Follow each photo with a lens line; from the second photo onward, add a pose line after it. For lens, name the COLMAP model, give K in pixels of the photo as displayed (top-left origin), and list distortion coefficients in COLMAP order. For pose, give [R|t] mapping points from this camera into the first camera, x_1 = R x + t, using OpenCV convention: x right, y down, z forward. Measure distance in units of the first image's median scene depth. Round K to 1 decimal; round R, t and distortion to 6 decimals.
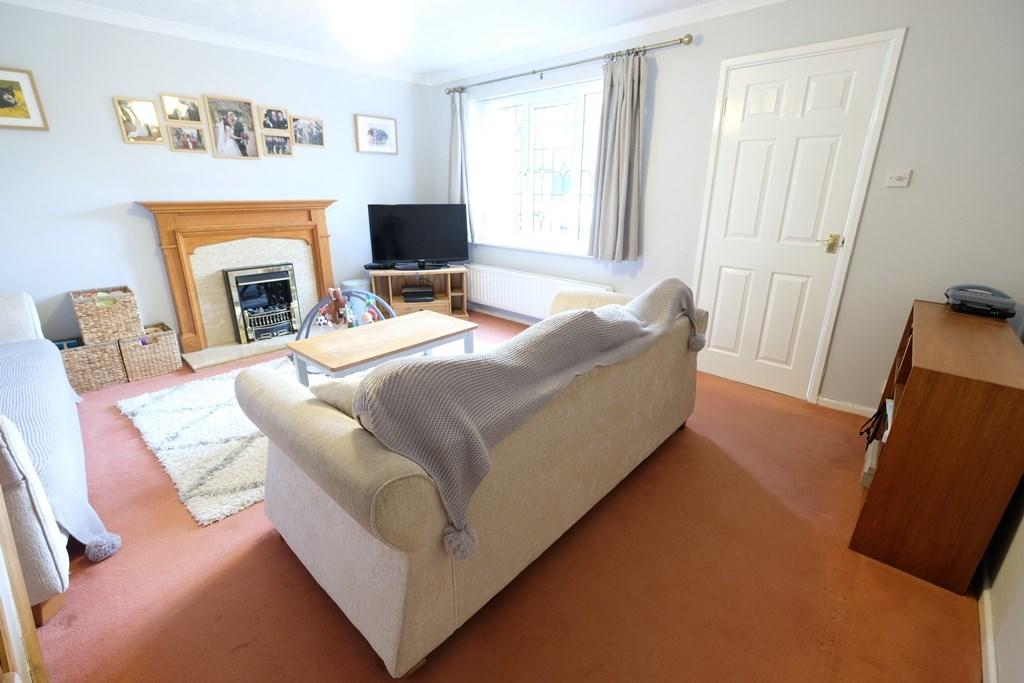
lens RADIAL K [[446.7, 0, 513.1], [0, 446.7, 336.2], [0, 0, 1]] dist [-0.000592, -0.000164]
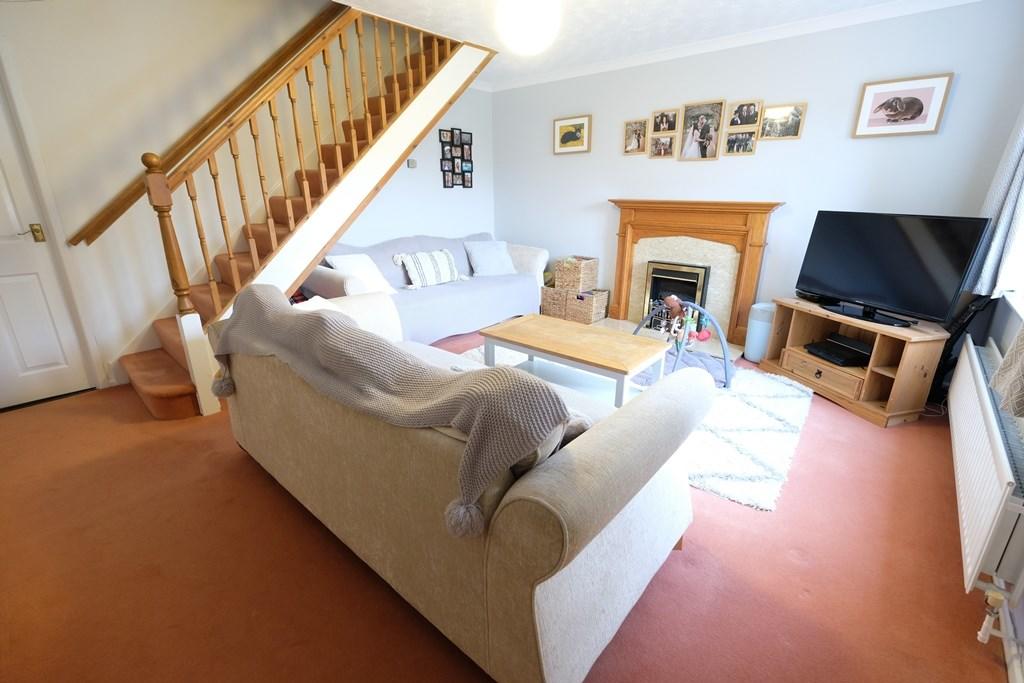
lens RADIAL K [[446.7, 0, 513.1], [0, 446.7, 336.2], [0, 0, 1]] dist [-0.000592, -0.000164]
pose [[0.042742, 0.313884, -0.948499, 0.477103], [-0.308858, 0.907014, 0.286238, -0.188329], [0.950147, 0.280717, 0.135714, 0.556294]]
